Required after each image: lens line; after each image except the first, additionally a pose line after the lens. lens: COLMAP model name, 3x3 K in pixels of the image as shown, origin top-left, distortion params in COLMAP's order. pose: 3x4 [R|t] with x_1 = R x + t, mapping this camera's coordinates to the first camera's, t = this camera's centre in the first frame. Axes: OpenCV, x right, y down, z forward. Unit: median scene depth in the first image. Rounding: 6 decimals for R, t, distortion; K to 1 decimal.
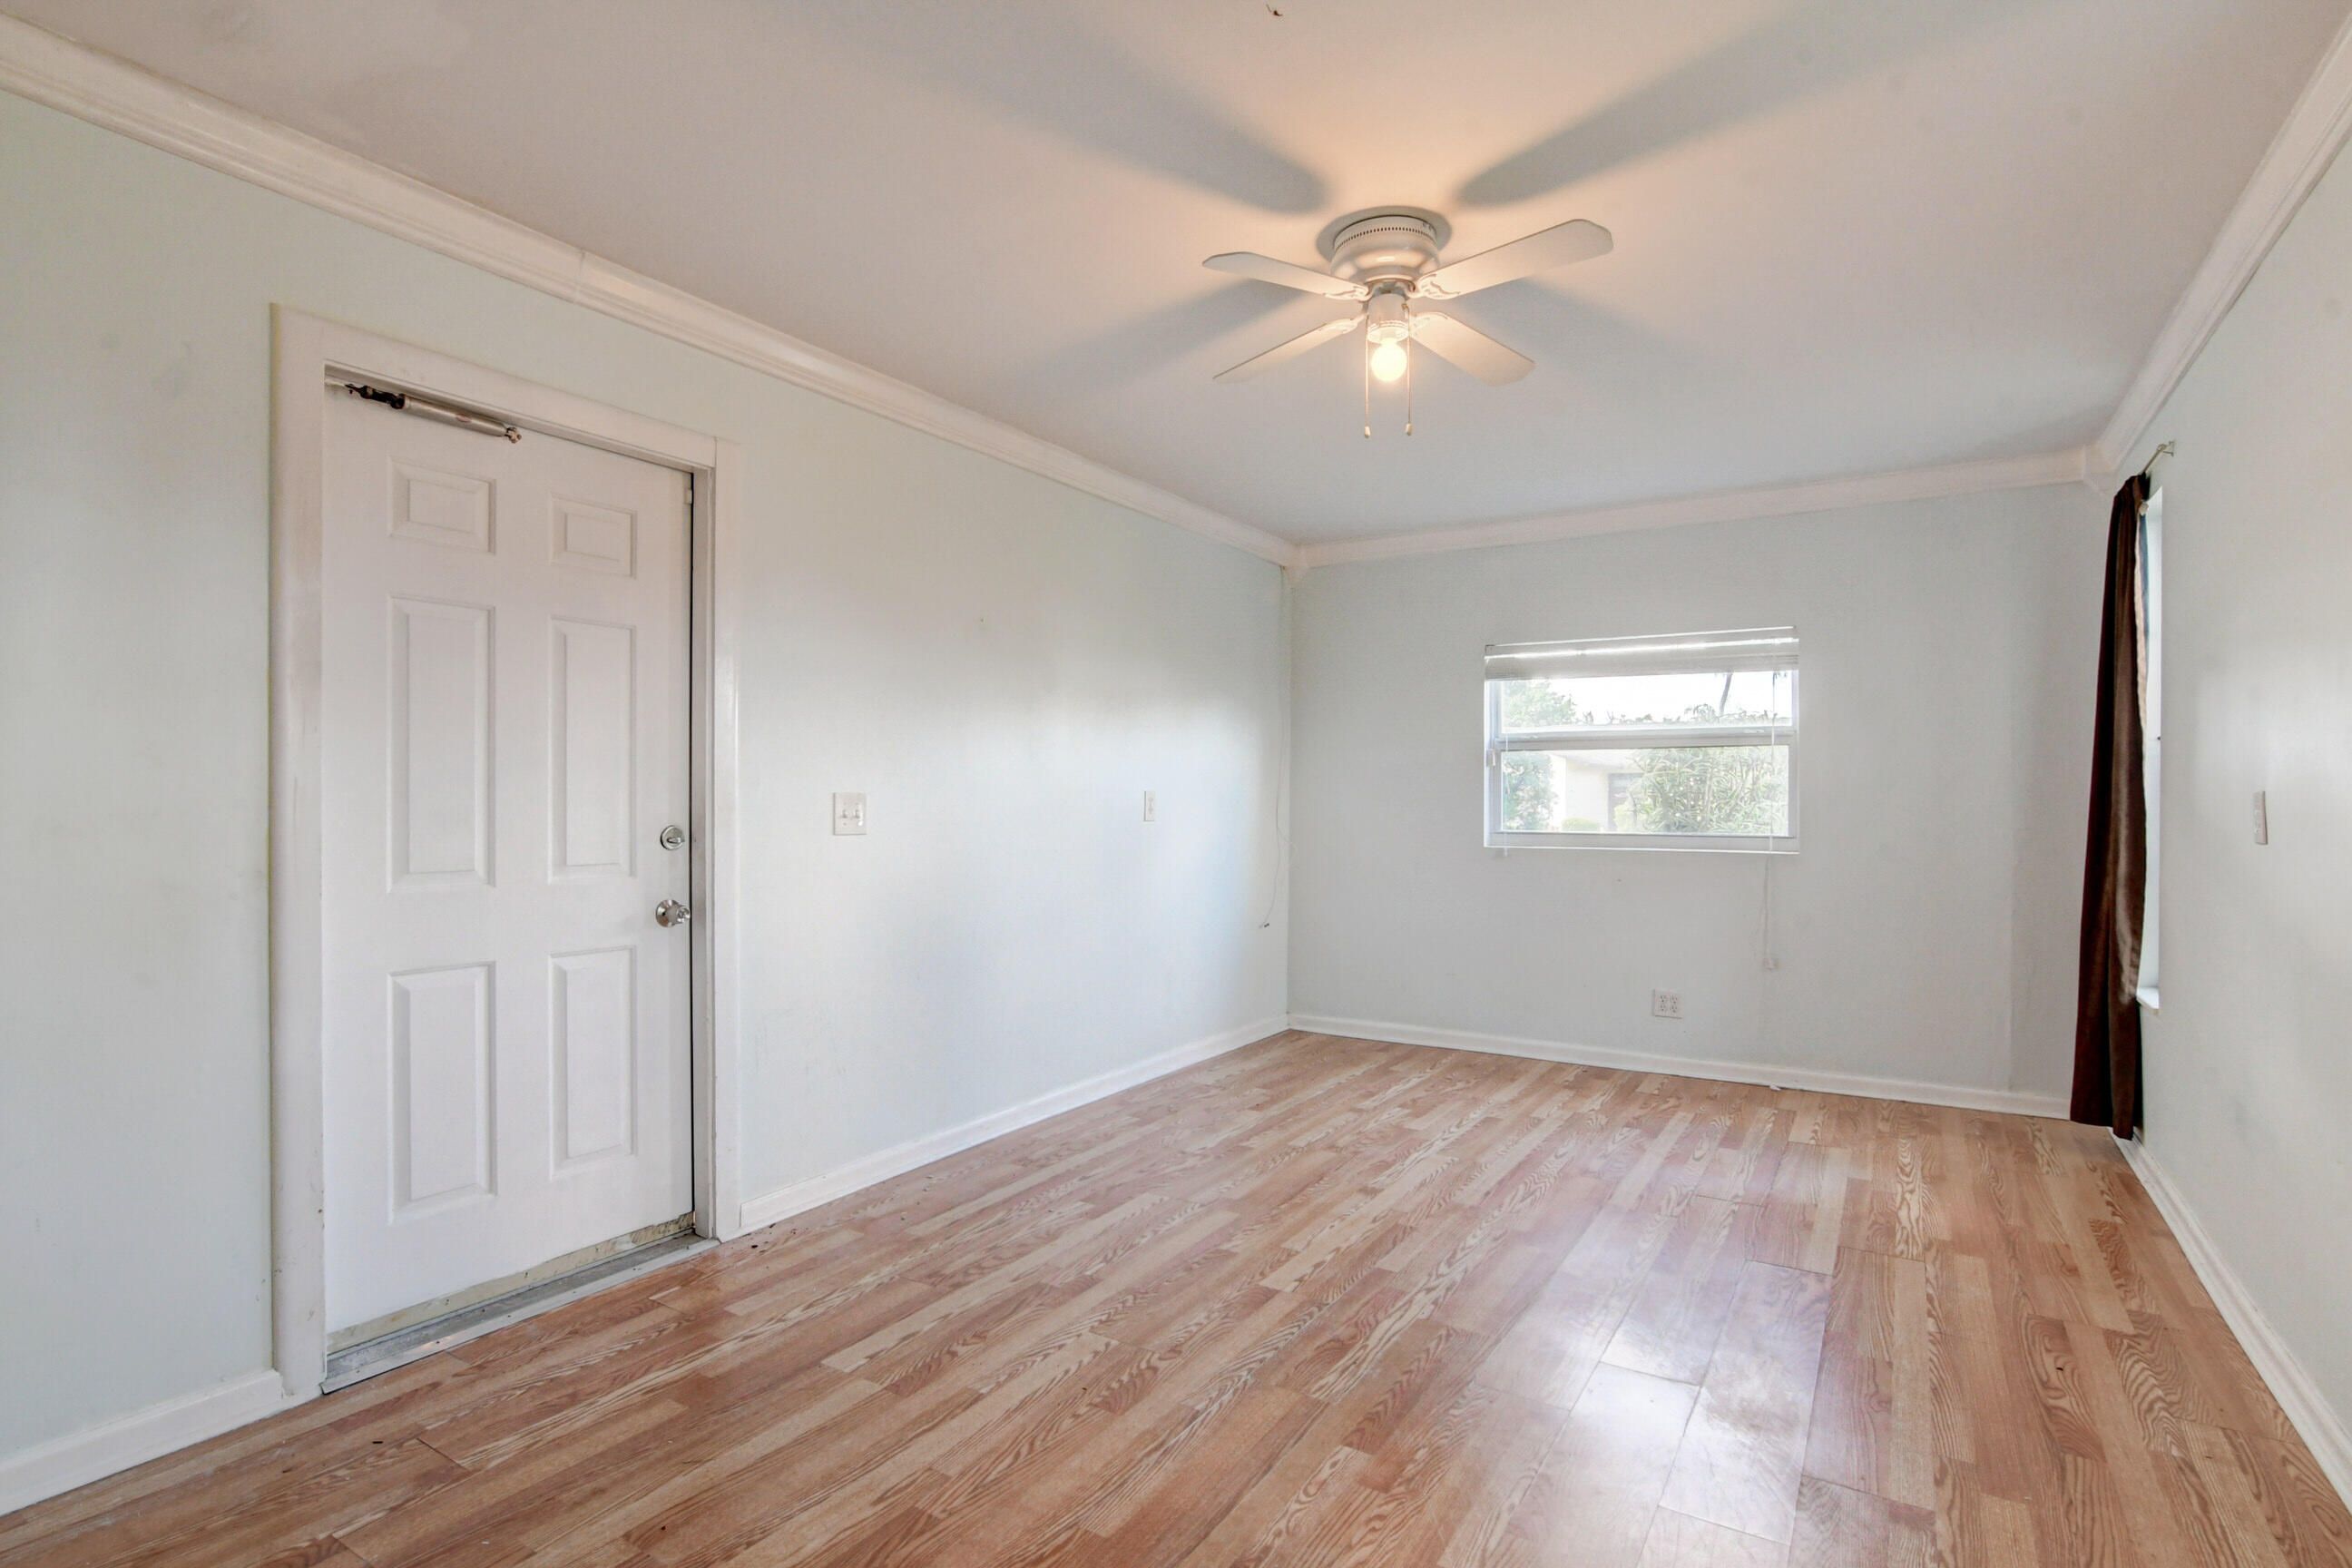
lens RADIAL K [[1150.4, 0, 1176.8], [0, 1150.4, 796.2], [0, 0, 1]] dist [-0.032880, 0.008818]
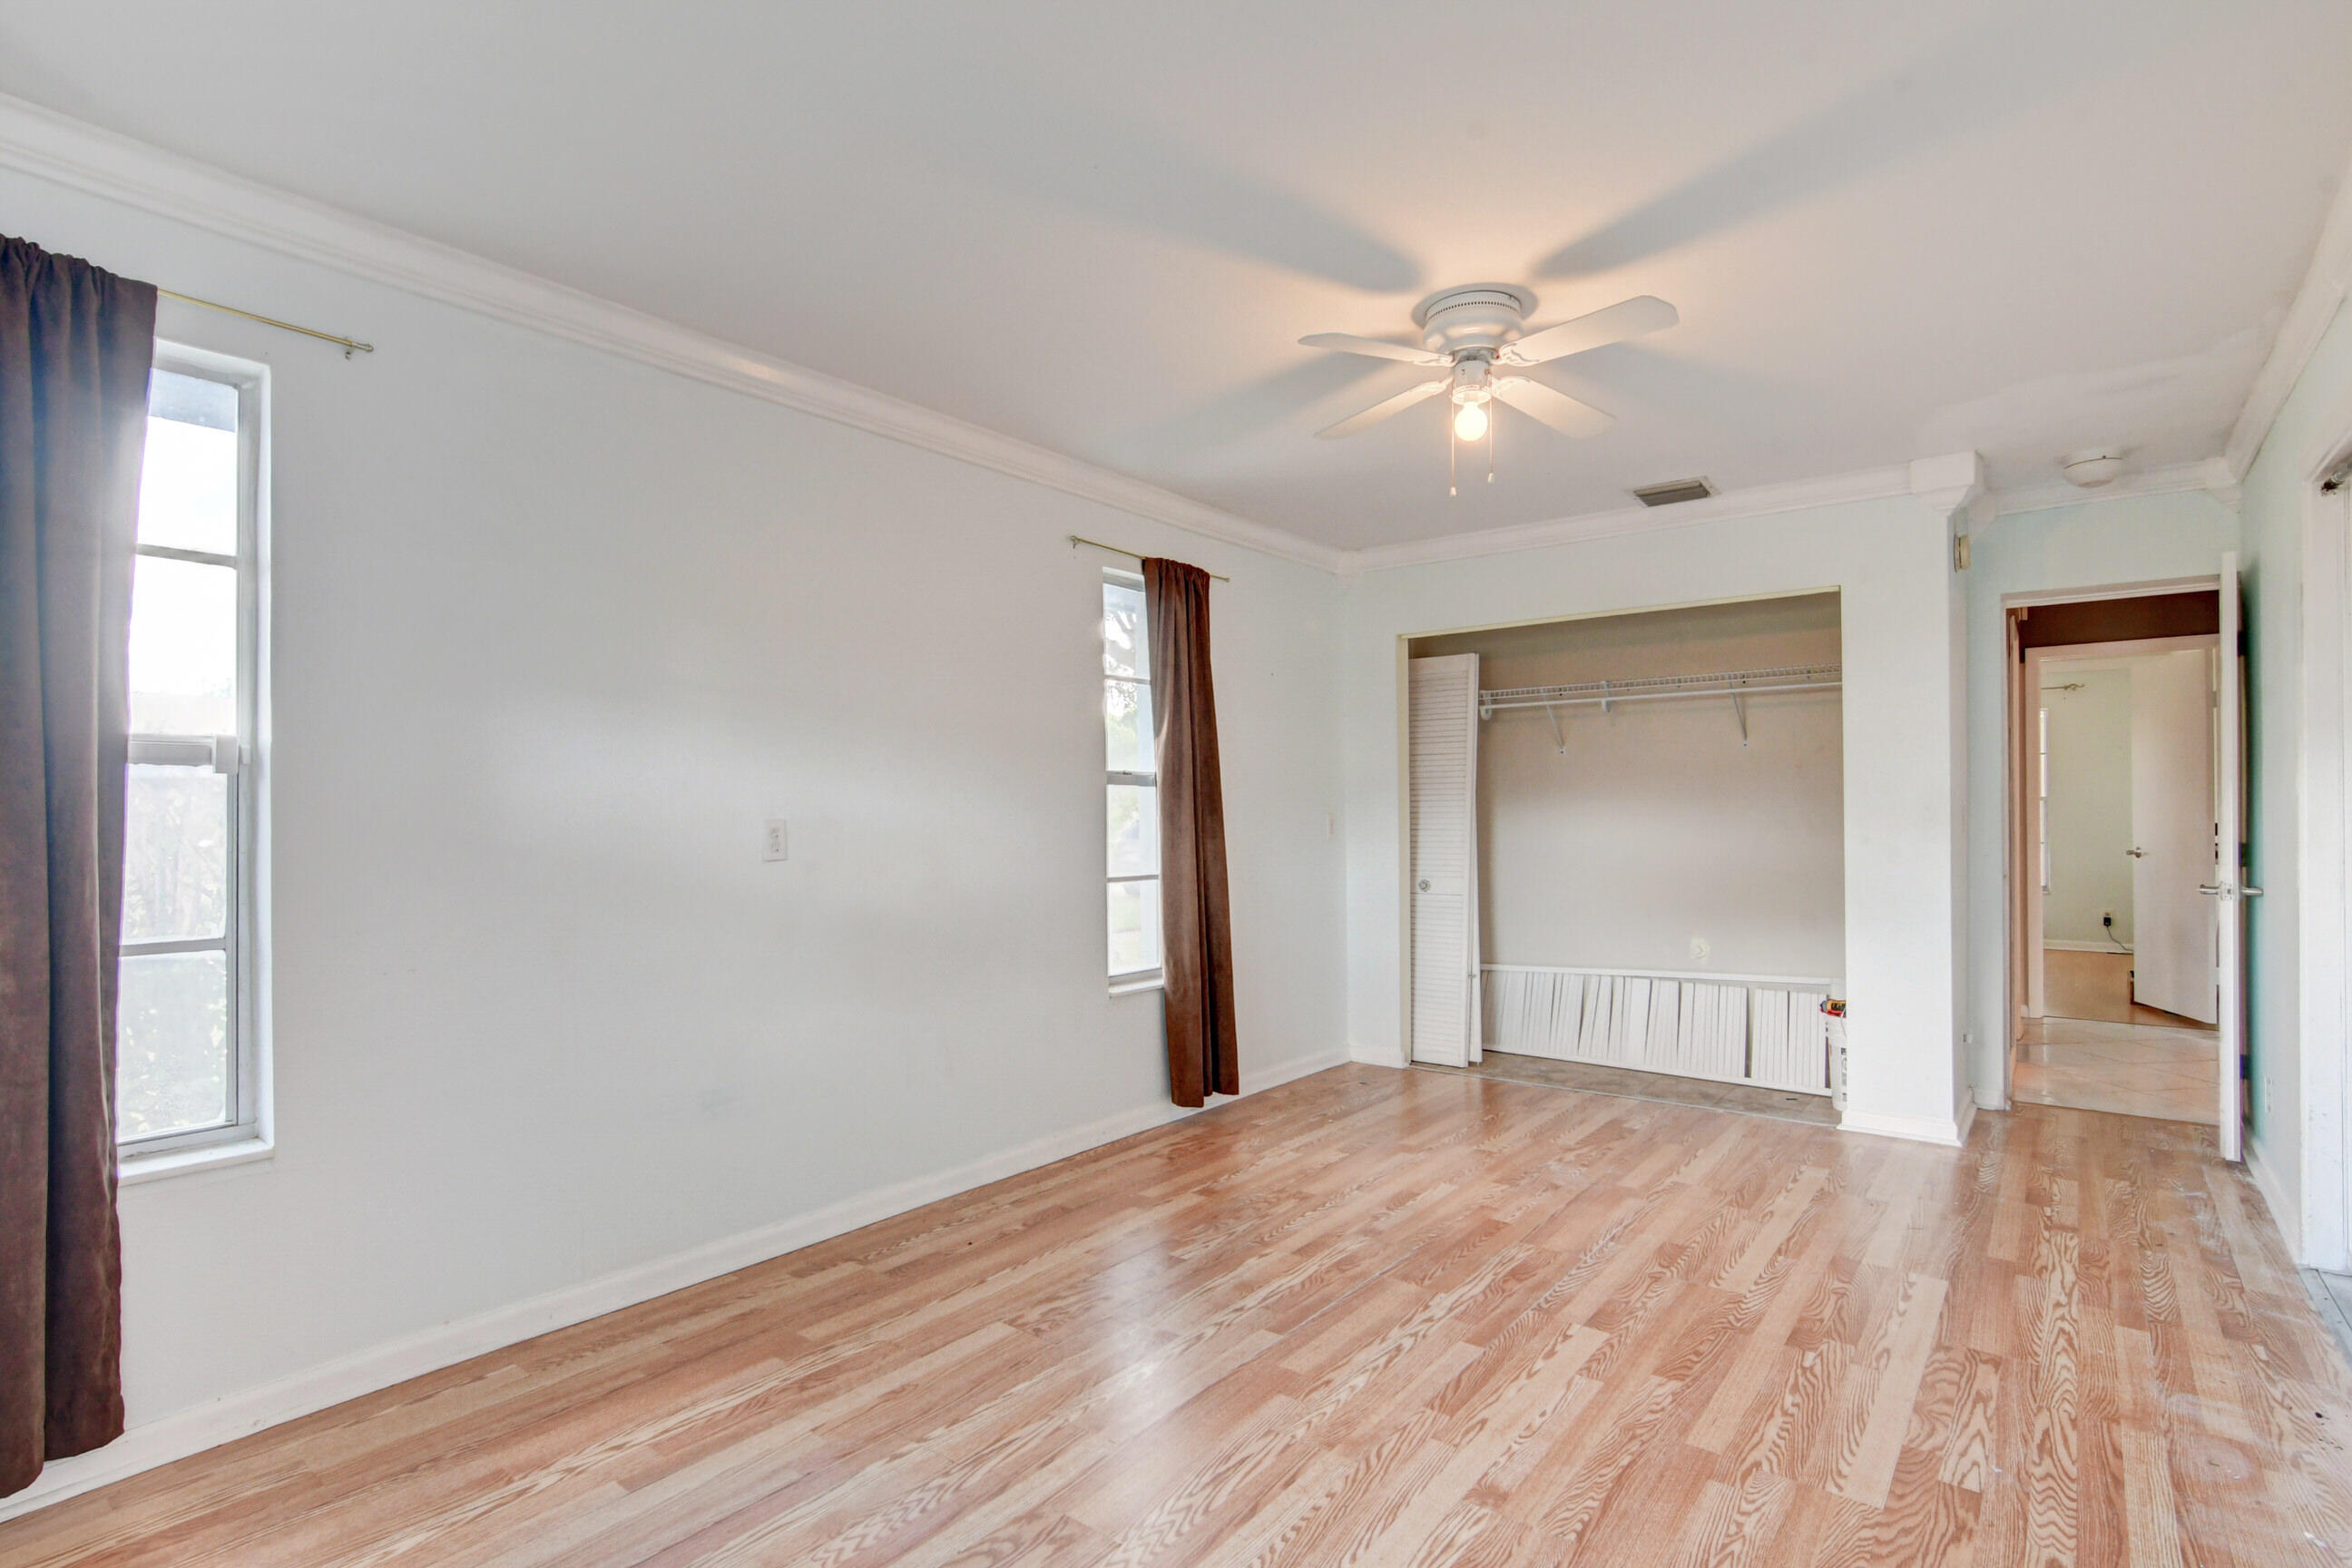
lens RADIAL K [[1150.4, 0, 1172.9], [0, 1150.4, 796.5], [0, 0, 1]] dist [-0.032880, 0.008818]
pose [[-0.994244, 0.006768, 0.106929, 0.327214], [0.005293, 0.999887, -0.014069, -0.008745], [-0.107012, -0.013422, -0.994167, 1.977826]]
